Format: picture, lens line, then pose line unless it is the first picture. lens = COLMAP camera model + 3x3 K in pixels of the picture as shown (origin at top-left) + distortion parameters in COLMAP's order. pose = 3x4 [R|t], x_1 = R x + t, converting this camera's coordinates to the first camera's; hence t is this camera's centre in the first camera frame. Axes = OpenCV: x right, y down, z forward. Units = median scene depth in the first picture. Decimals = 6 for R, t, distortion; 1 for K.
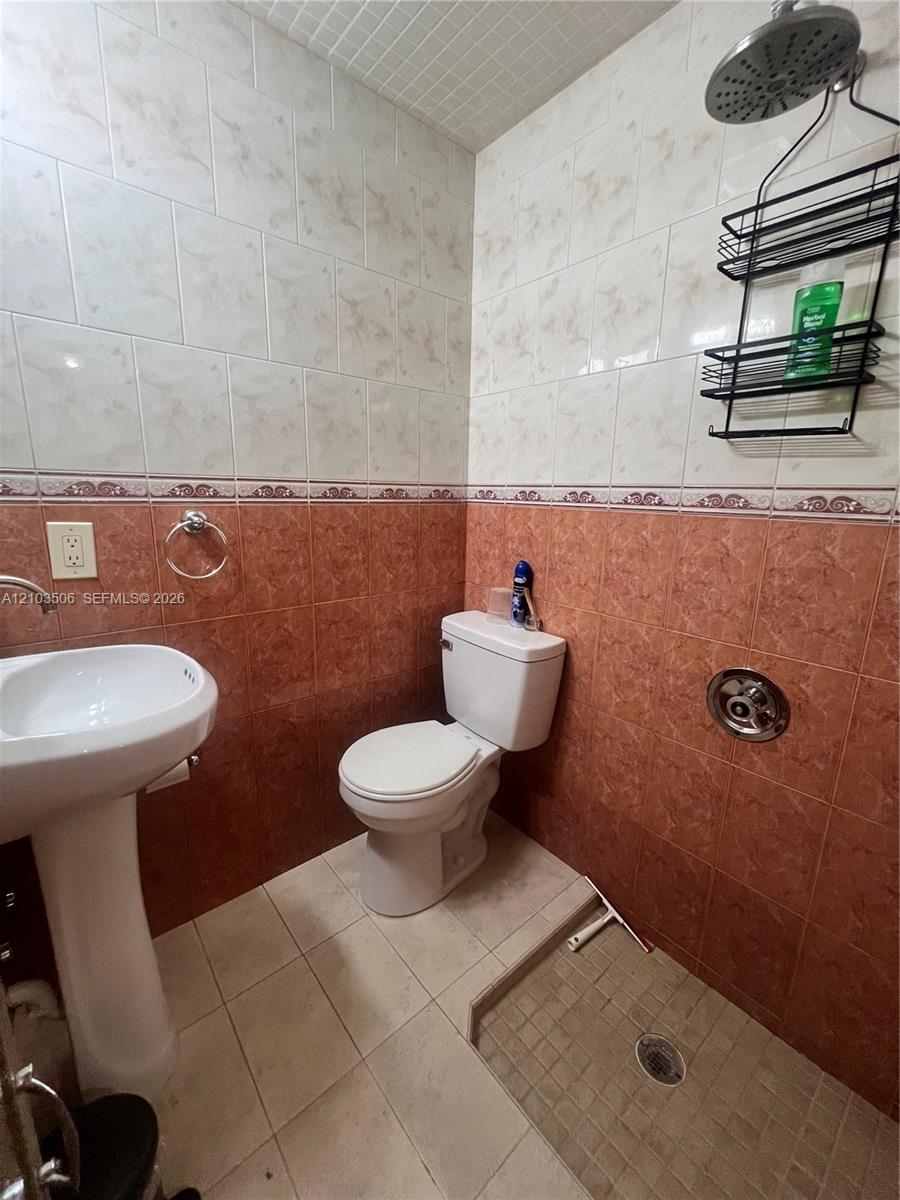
lens RADIAL K [[482.4, 0, 451.5], [0, 482.4, 597.0], [0, 0, 1]] dist [0.000071, -0.000255]
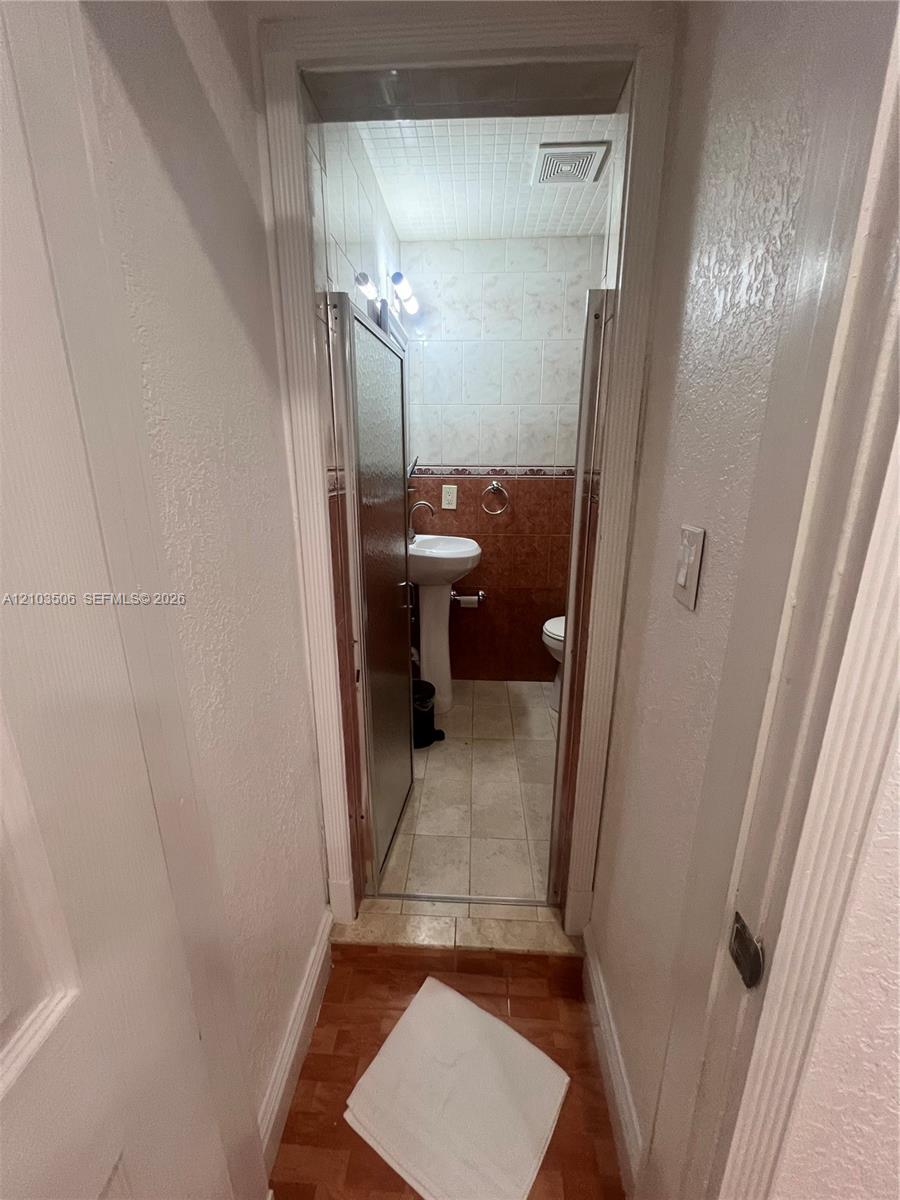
lens RADIAL K [[482.4, 0, 451.5], [0, 482.4, 597.0], [0, 0, 1]] dist [0.000071, -0.000255]
pose [[0.721743, 0.162388, -0.672843, 0.822896], [-0.136918, 0.986376, 0.091189, 0.153898], [0.678484, 0.026309, 0.734144, -0.670830]]
